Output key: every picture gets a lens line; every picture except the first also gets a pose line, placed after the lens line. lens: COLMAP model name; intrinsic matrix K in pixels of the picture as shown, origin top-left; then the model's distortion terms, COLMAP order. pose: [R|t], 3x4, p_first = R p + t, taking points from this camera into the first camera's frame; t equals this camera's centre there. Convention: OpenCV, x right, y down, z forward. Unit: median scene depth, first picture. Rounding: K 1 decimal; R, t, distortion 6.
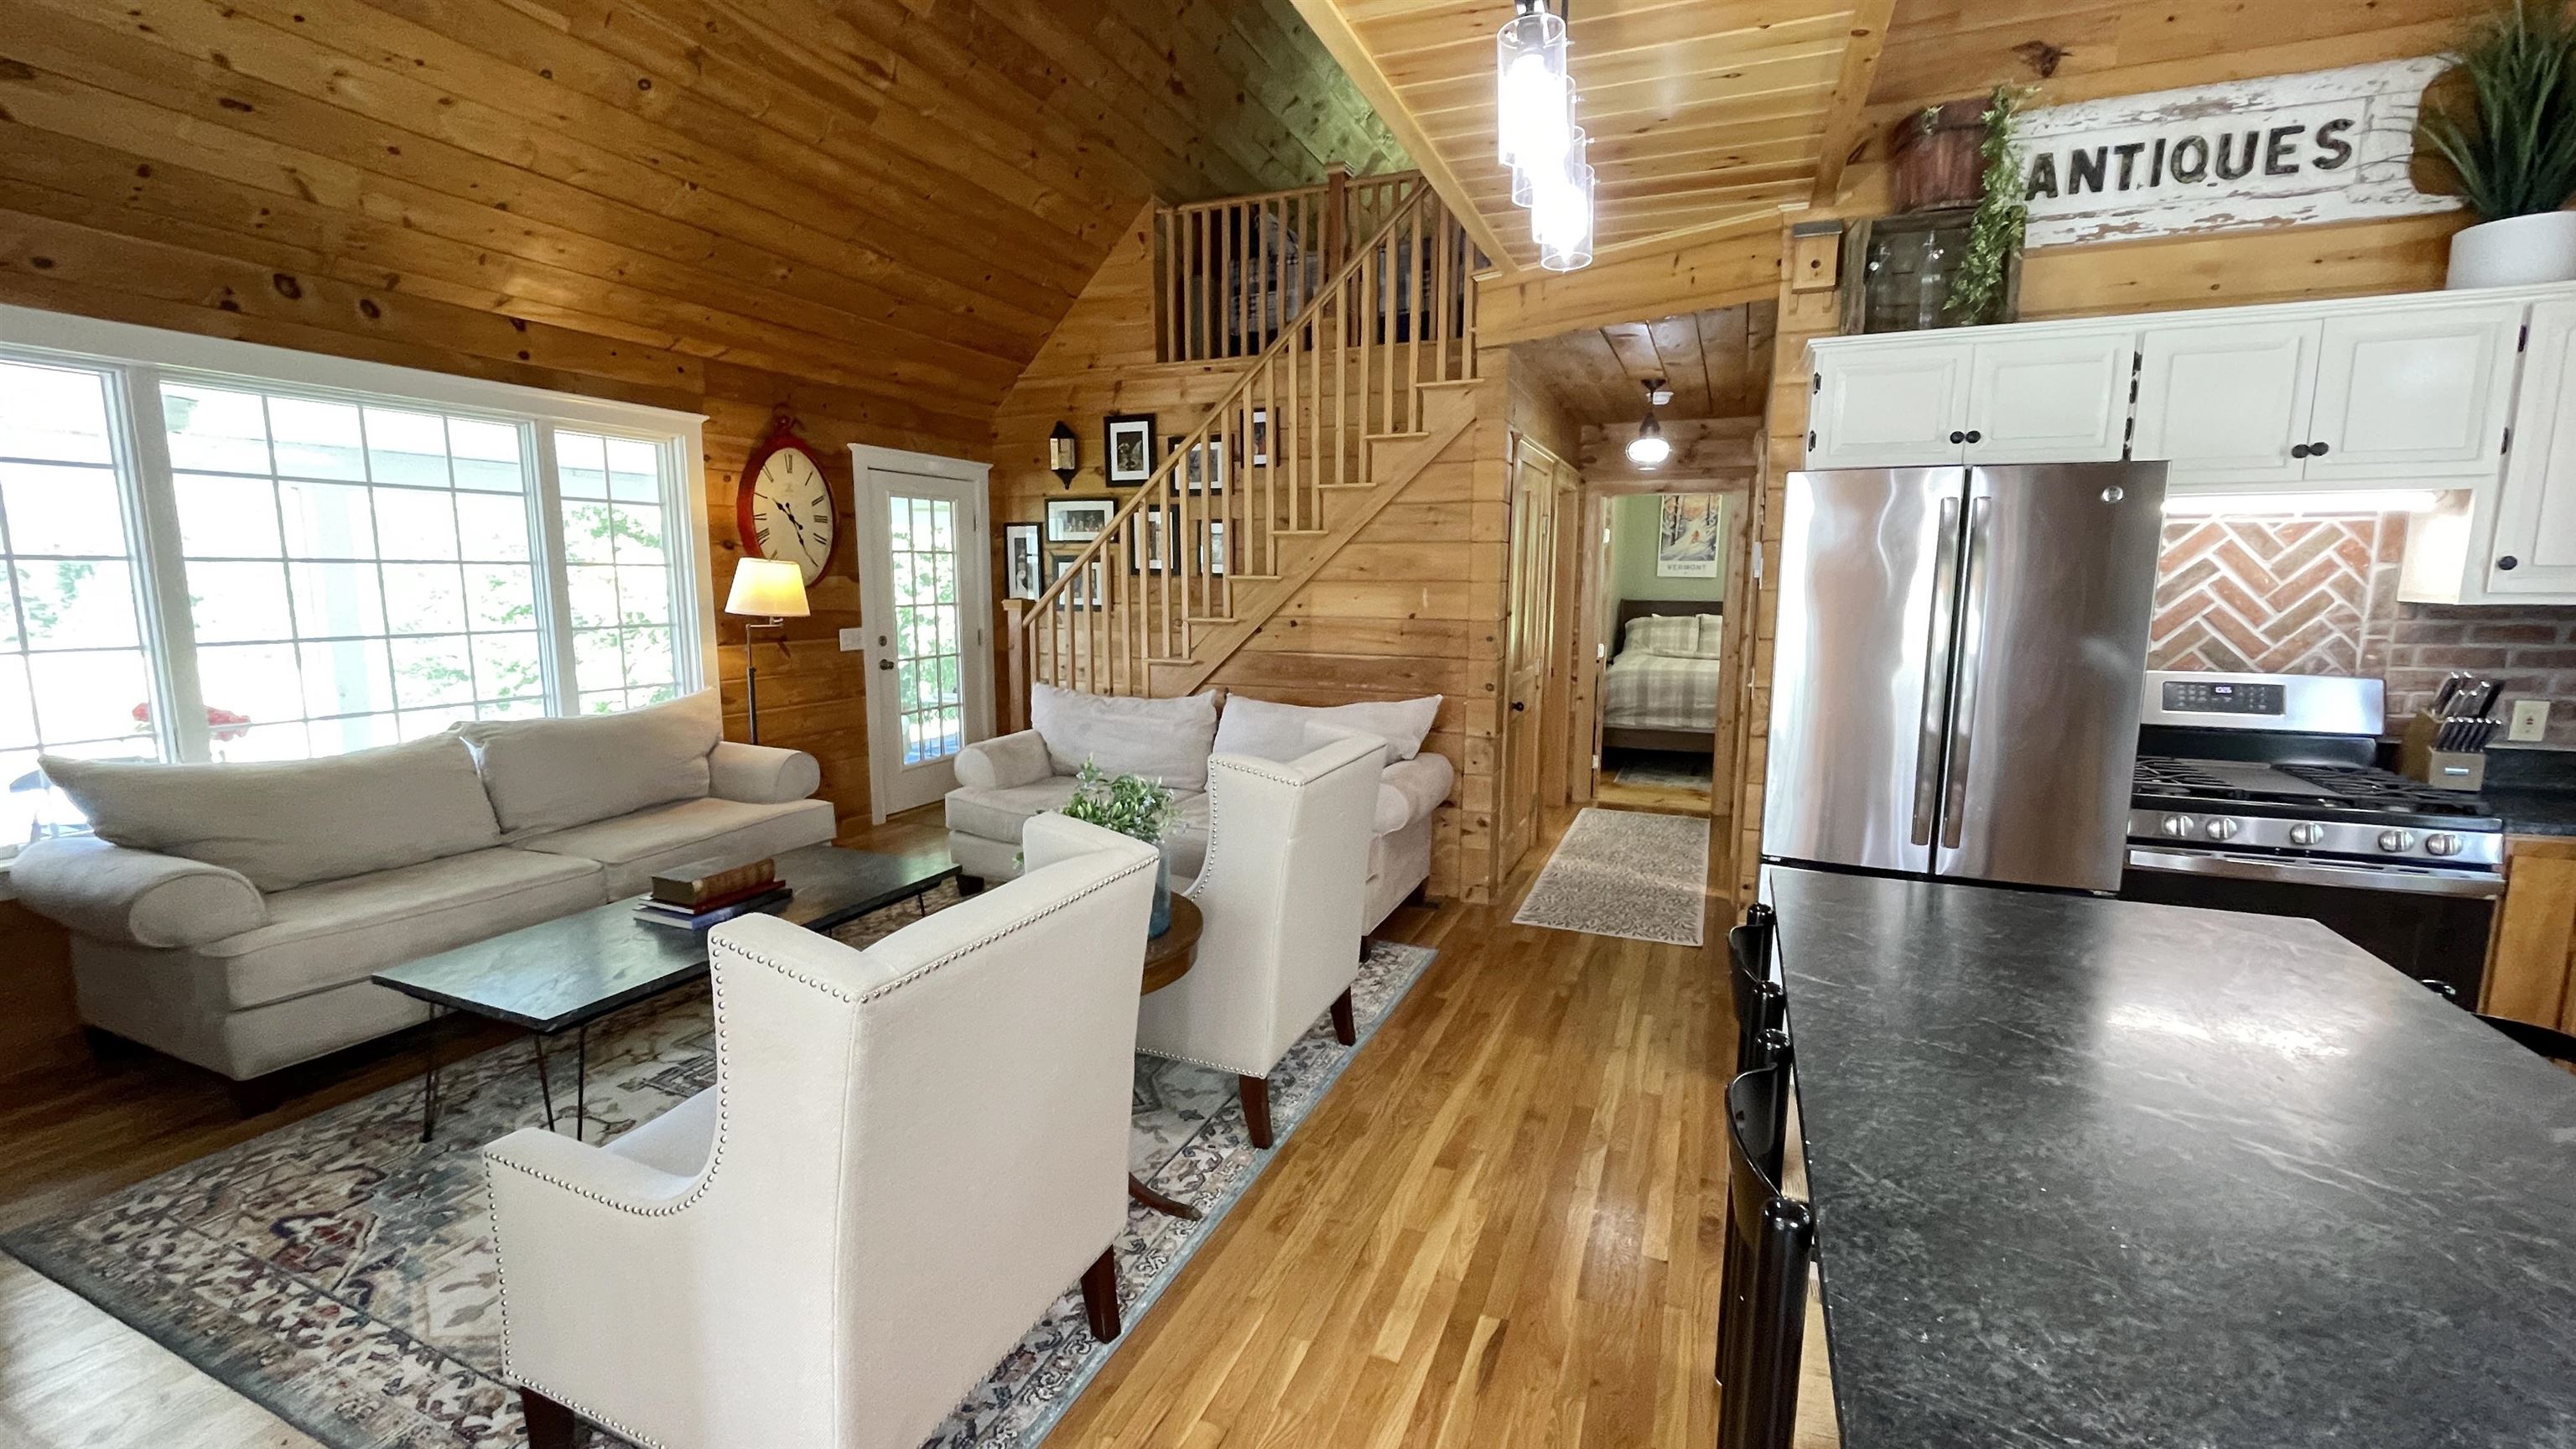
lens RADIAL K [[1042.7, 0, 1288.0], [0, 1042.7, 724.5], [0, 0, 1]] dist [-0.004655, 0.000061]
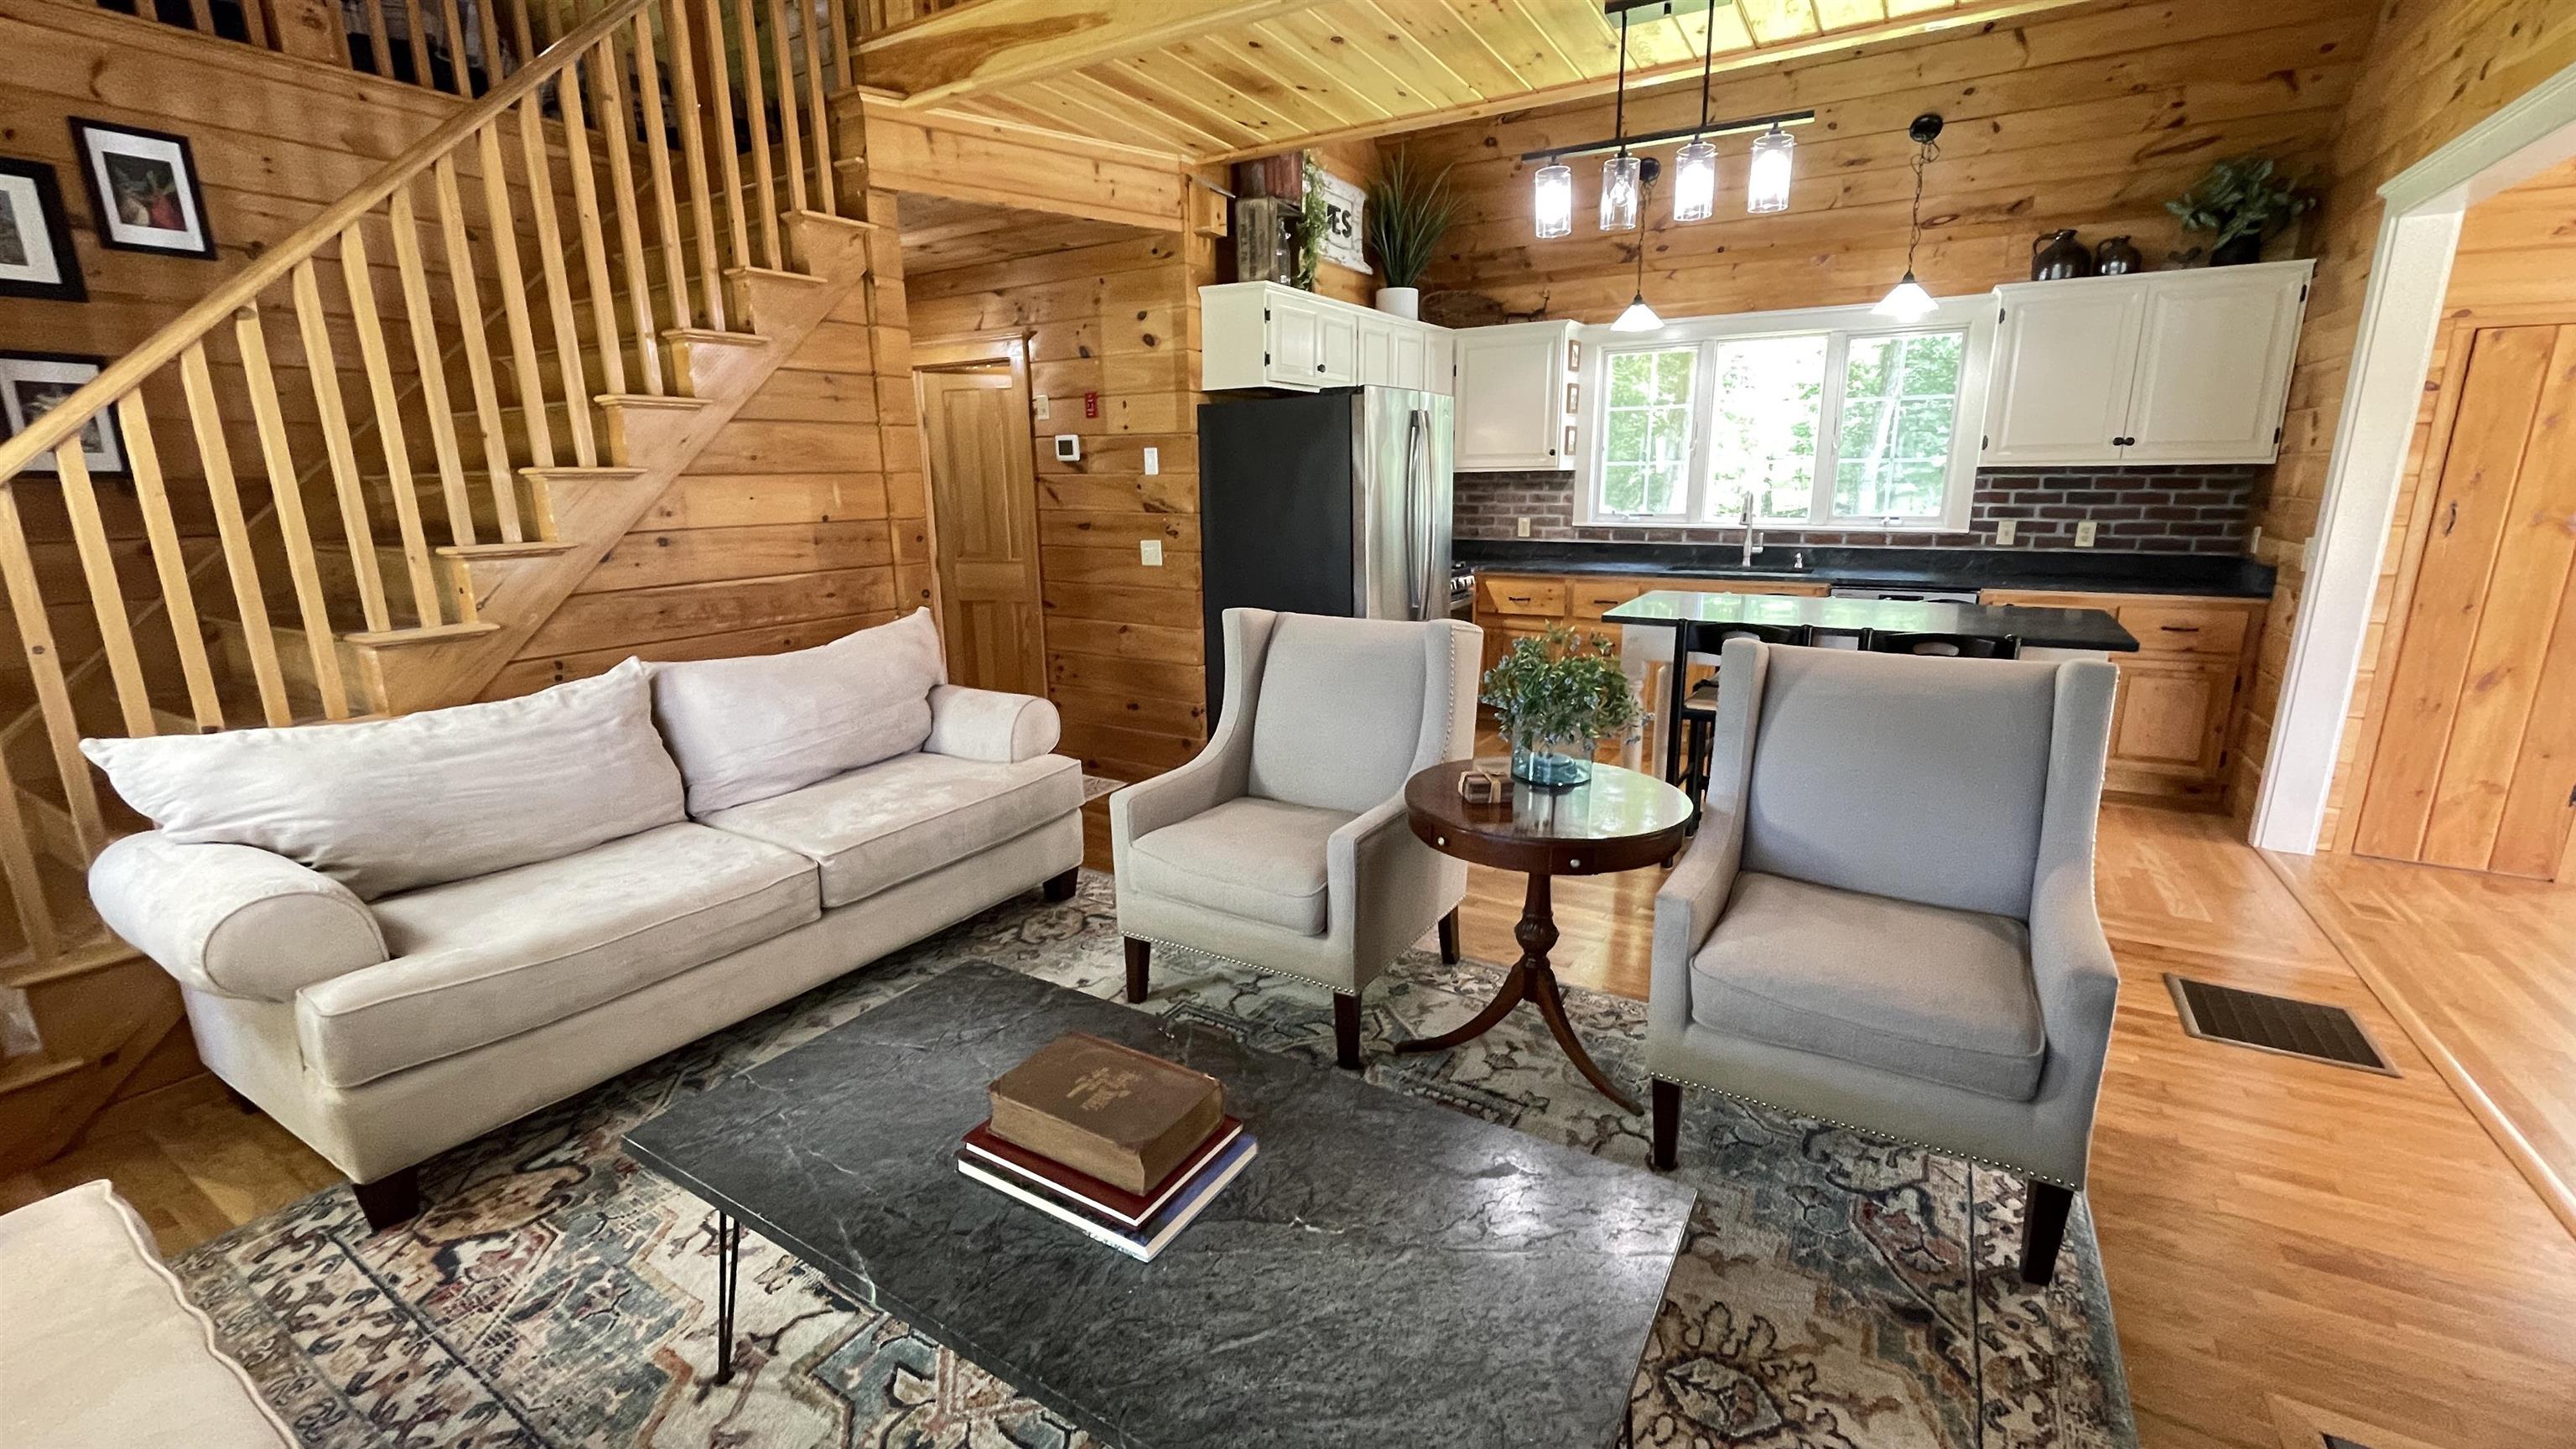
lens RADIAL K [[1048.0, 0, 1287.0], [0, 1048.0, 721.8], [0, 0, 1]] dist [0.001066, -0.000468]
pose [[0.146949, -0.232202, 0.961503, -0.694165], [0.156645, 0.965252, 0.209167, -0.074104], [-0.976662, 0.119878, 0.178216, 0.597739]]
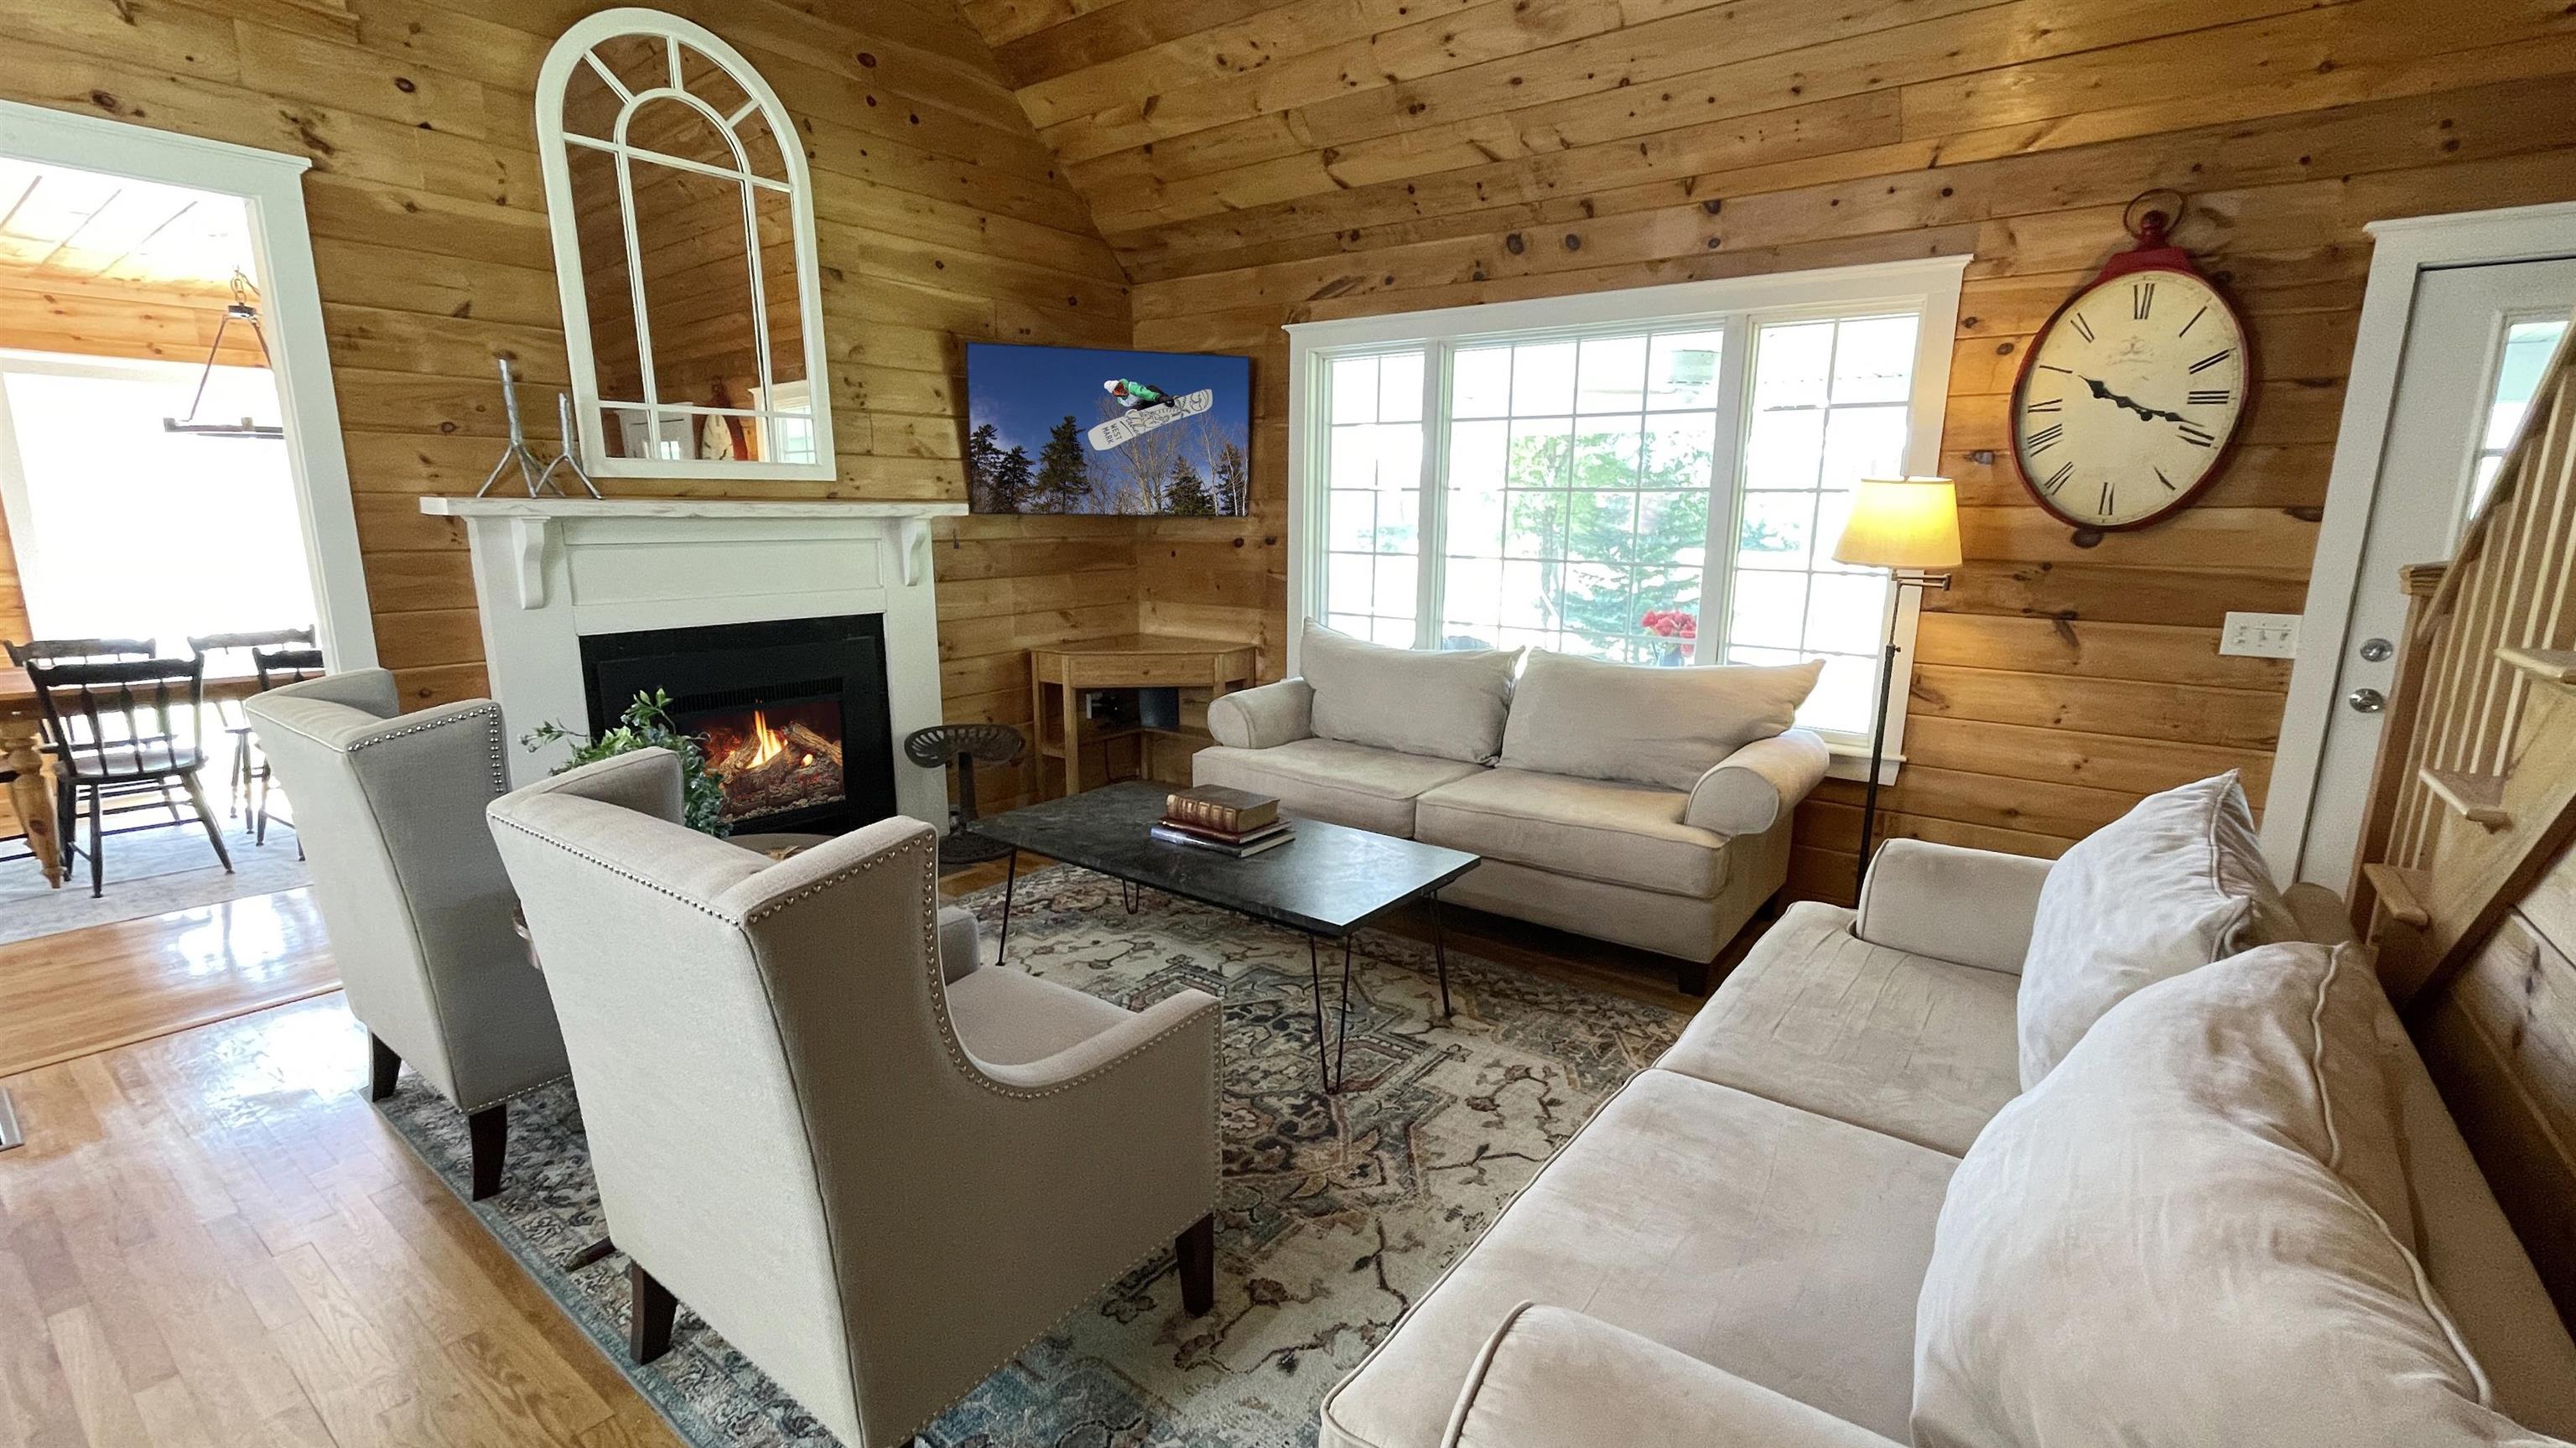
lens RADIAL K [[1114.8, 0, 1297.1], [0, 1114.8, 748.7], [0, 0, 1]] dist [-0.000494, 0.000386]
pose [[-0.240308, 0.195792, -0.950746, 0.298789], [-0.151789, 0.959818, 0.236027, -0.118101], [0.958755, 0.201032, -0.200933, 0.926523]]
